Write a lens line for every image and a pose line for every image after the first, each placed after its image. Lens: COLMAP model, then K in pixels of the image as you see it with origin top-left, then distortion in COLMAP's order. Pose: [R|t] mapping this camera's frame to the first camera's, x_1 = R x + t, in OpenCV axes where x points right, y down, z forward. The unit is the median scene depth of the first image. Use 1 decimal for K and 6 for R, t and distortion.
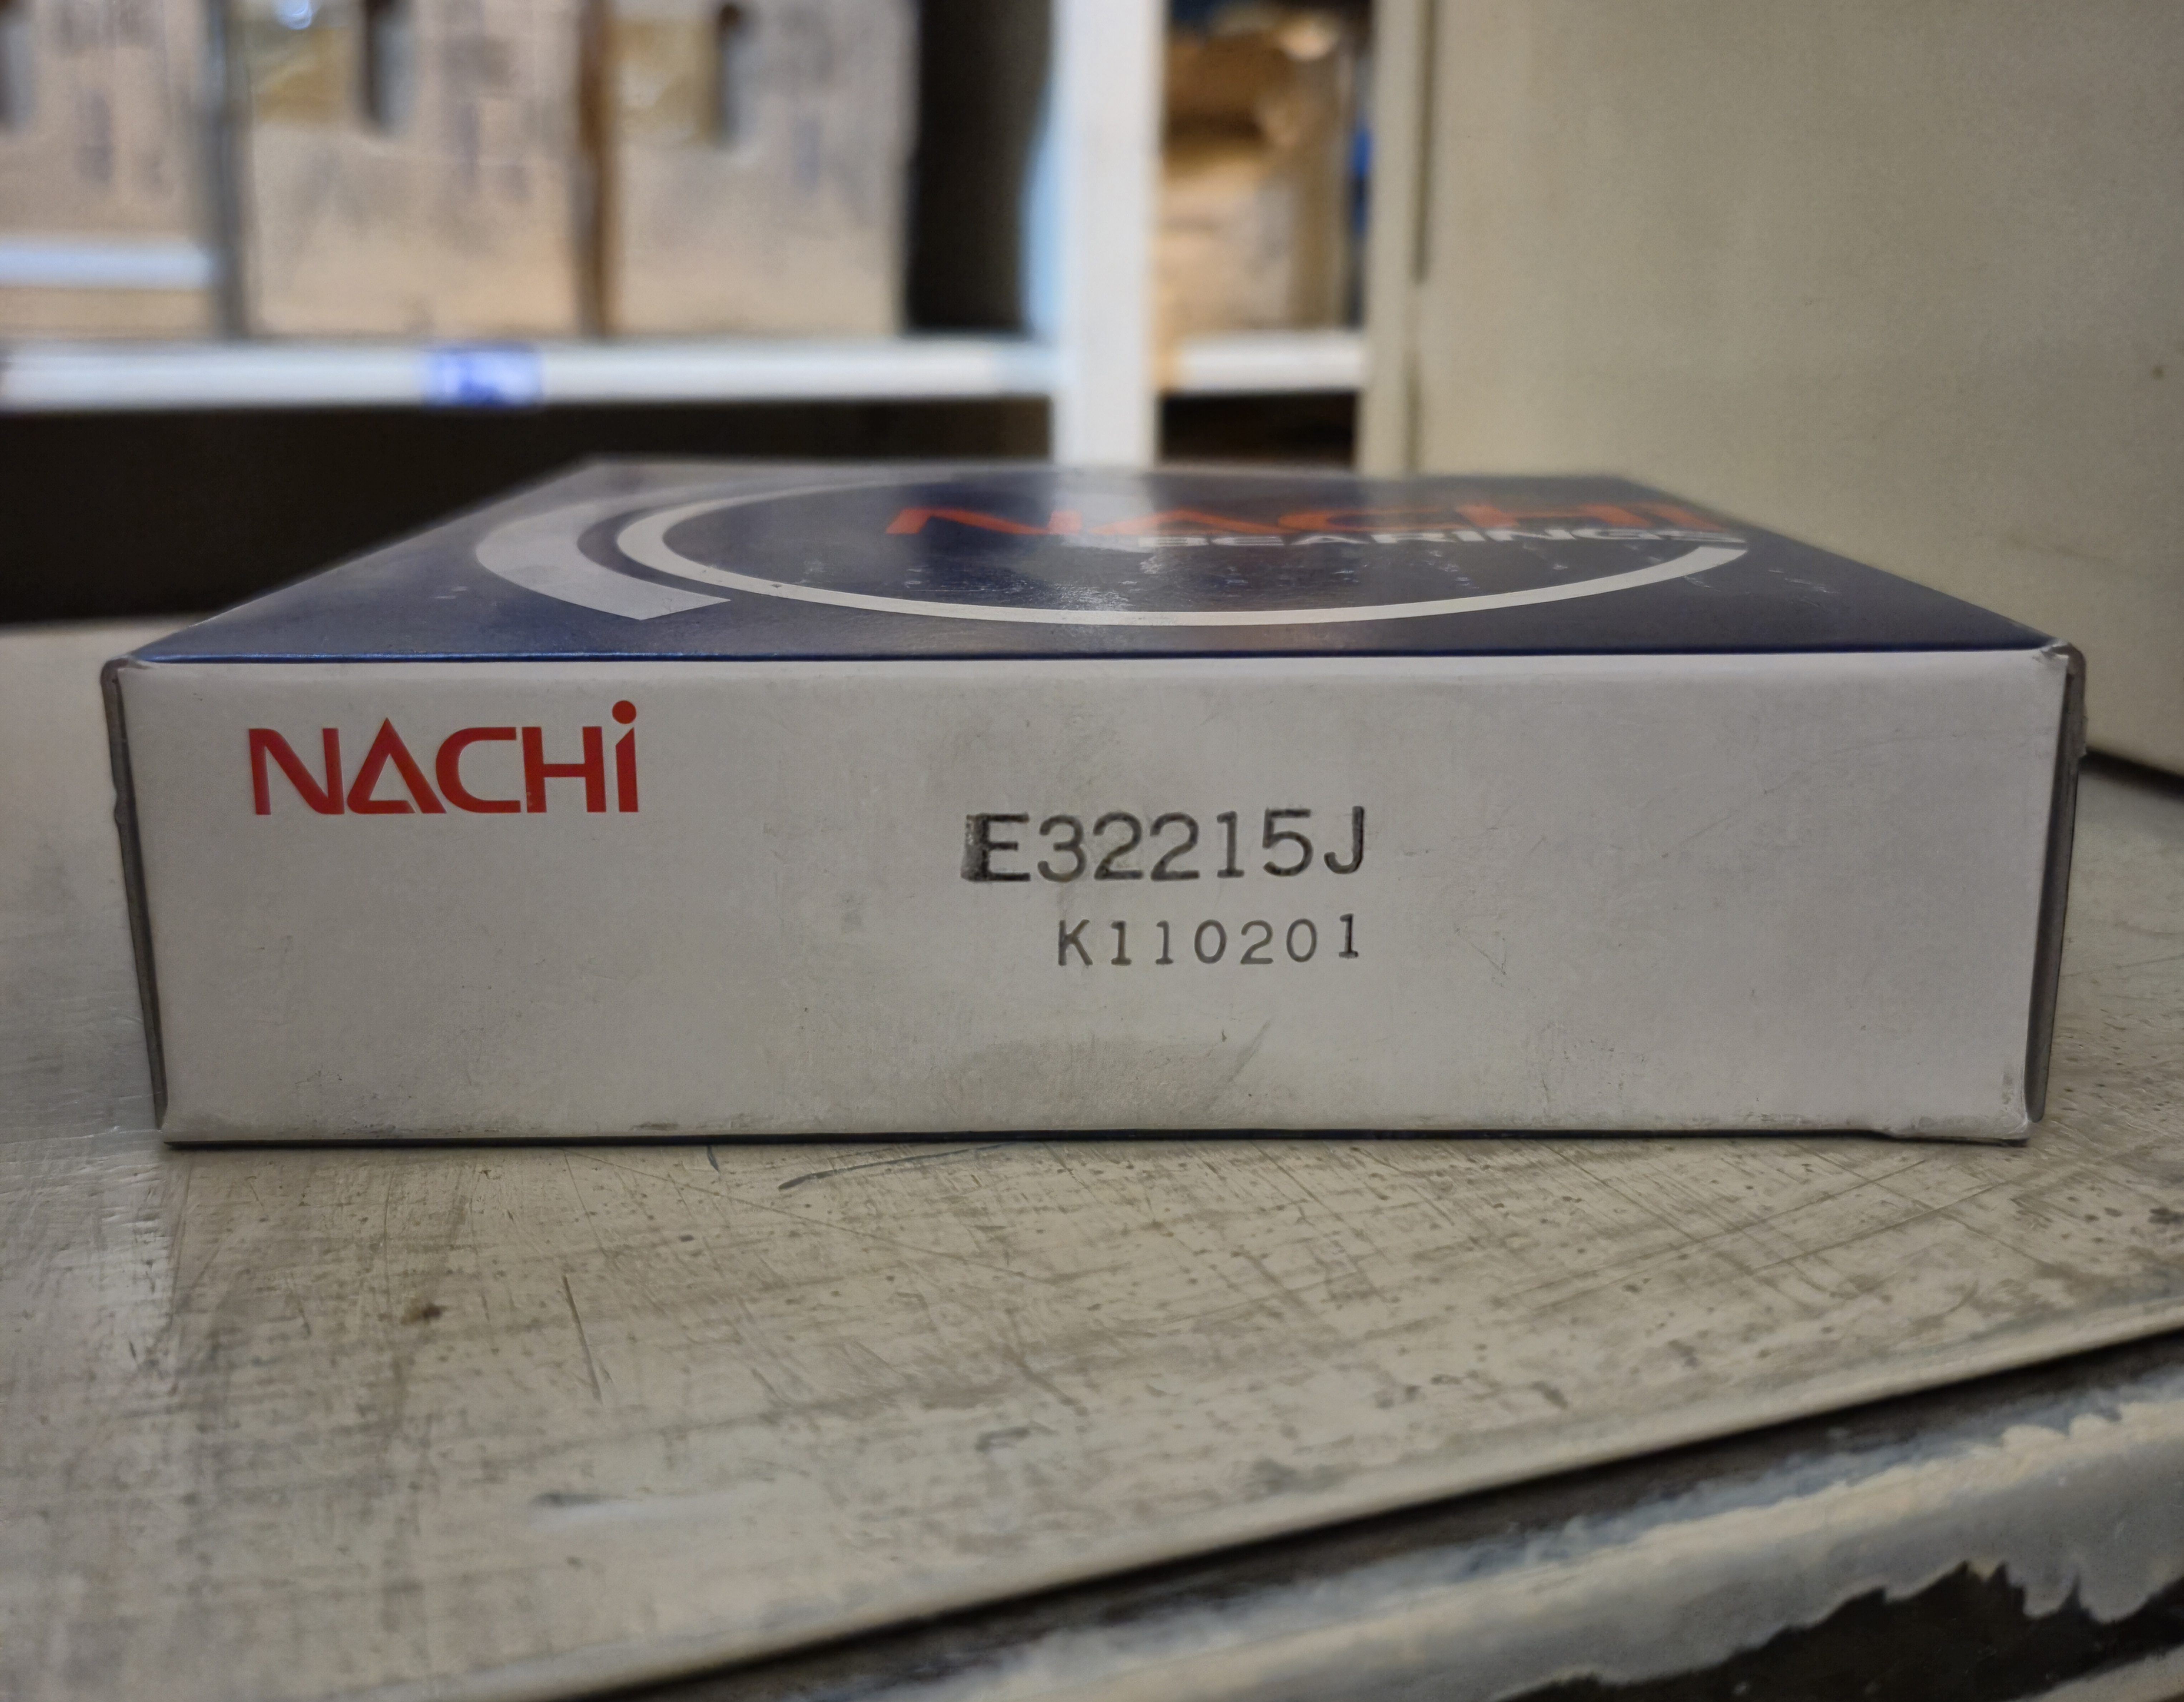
lens RADIAL K [[1990.4, 0, 1124.2], [0, 1990.4, 754.7], [0, 0, 1]] dist [0.111009, -0.249349]
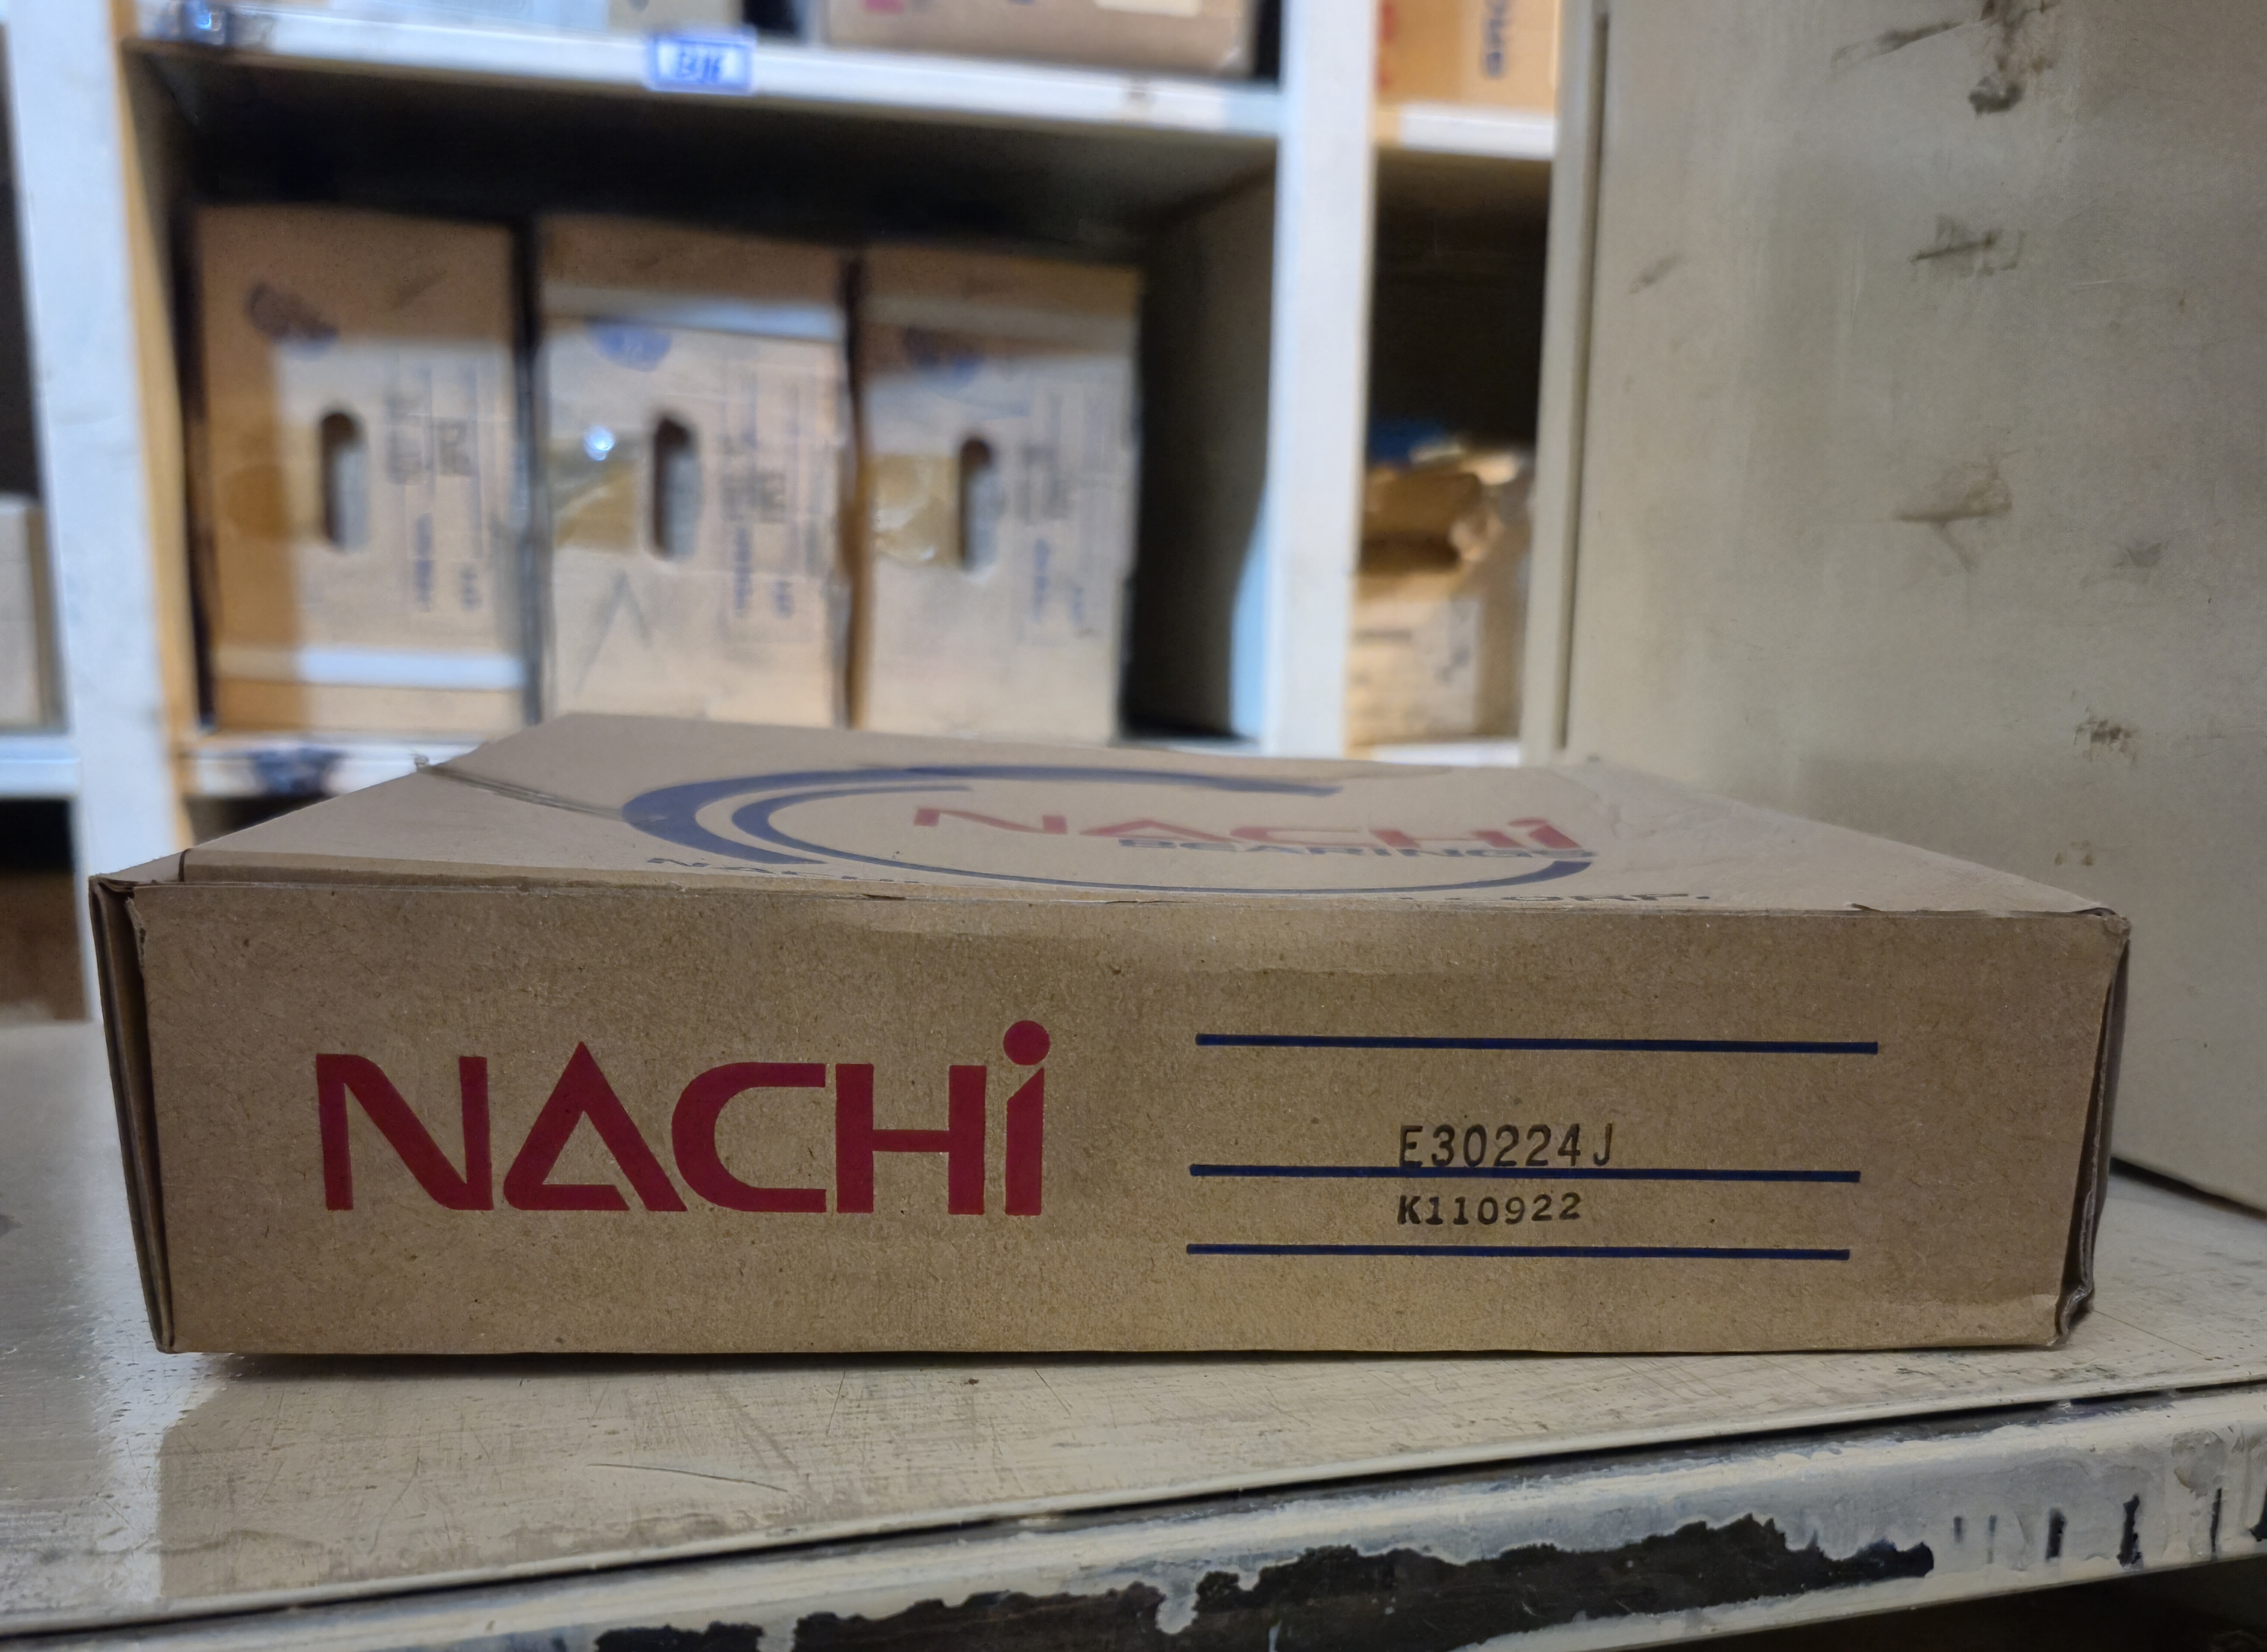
lens RADIAL K [[1958.9, 0, 1208.8], [0, 1958.9, 1076.6], [0, 0, 1]] dist [0.122170, -0.262892]
pose [[0.998461, 0.020732, -0.051430, -0.024157], [-0.021900, 0.999512, -0.022266, 0.019375], [0.050943, 0.023358, 0.998428, -0.902579]]
